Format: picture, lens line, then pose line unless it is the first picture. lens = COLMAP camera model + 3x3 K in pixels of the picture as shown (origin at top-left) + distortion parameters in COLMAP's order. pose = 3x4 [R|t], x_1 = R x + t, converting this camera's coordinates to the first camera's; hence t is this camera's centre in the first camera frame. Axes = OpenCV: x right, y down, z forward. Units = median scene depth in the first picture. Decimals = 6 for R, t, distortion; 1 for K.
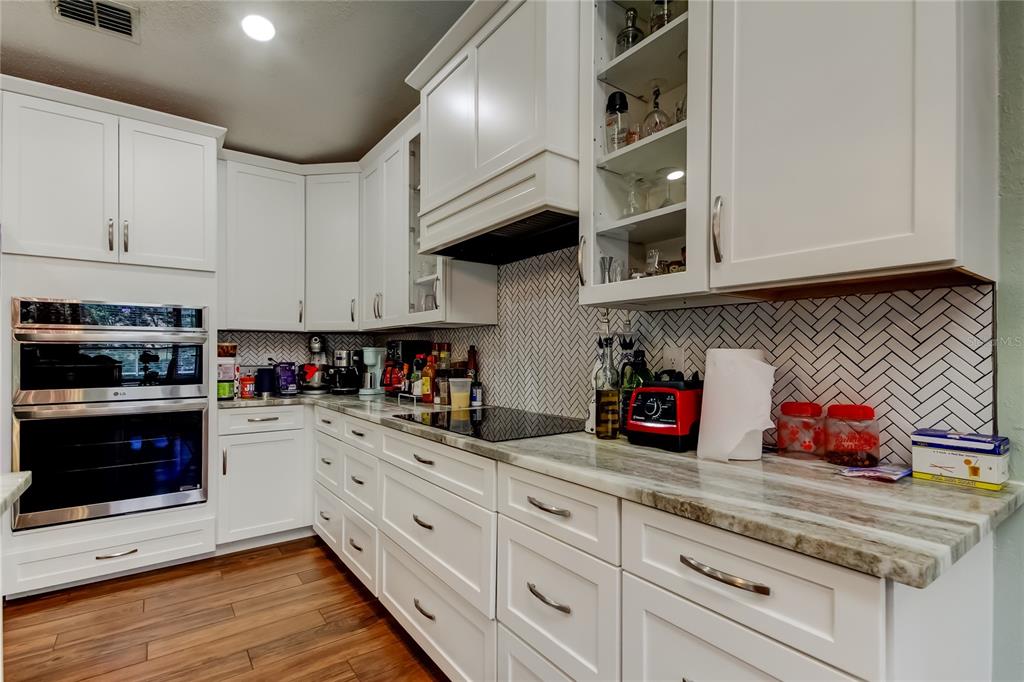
lens RADIAL K [[479.7, 0, 486.8], [0, 479.7, 354.8], [0, 0, 1]] dist [0.014226, -0.000973]
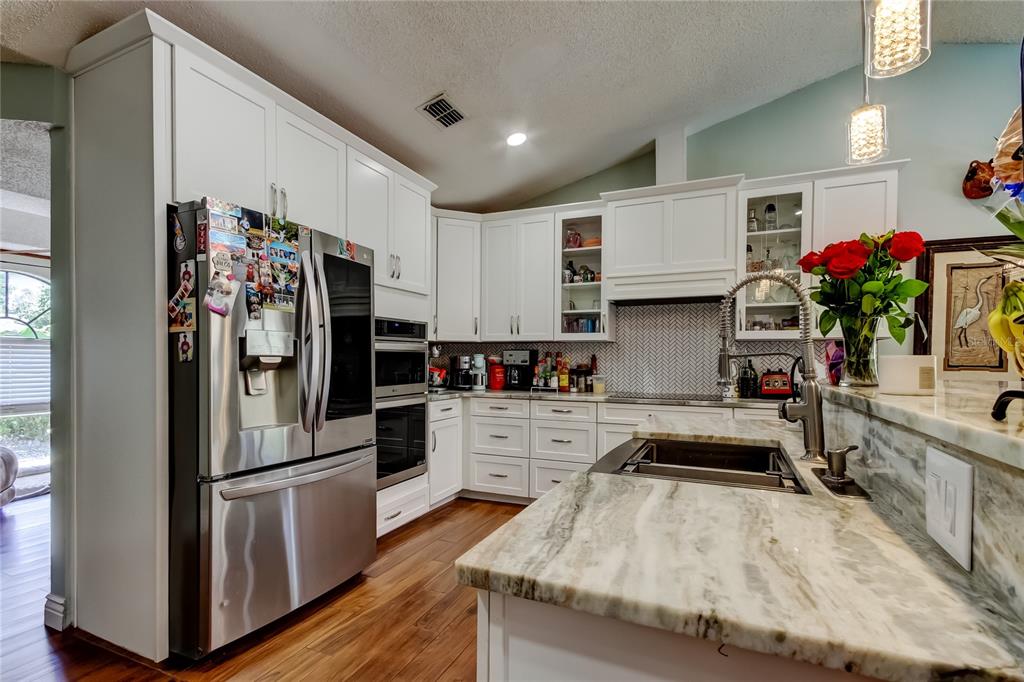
lens RADIAL K [[464.4, 0, 517.6], [0, 464.4, 351.7], [0, 0, 1]] dist [0.017931, -0.000050]
pose [[0.881953, 0.006611, 0.471291, -1.113171], [-0.001797, 0.999942, -0.010664, -0.013295], [-0.471334, 0.008558, 0.881913, -0.266789]]
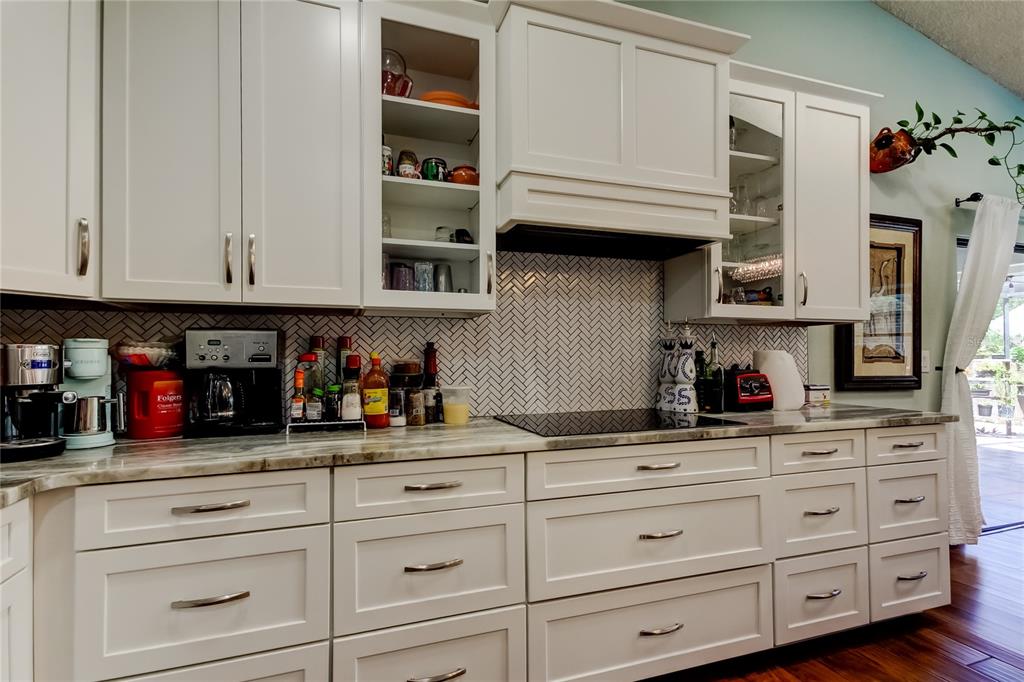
lens RADIAL K [[464.4, 0, 517.6], [0, 464.4, 351.7], [0, 0, 1]] dist [0.017931, -0.000050]
pose [[0.301397, 0.009302, 0.953453, -0.791459], [0.005109, 0.999922, -0.011370, 0.004789], [-0.953485, 0.008299, 0.301326, 0.733124]]
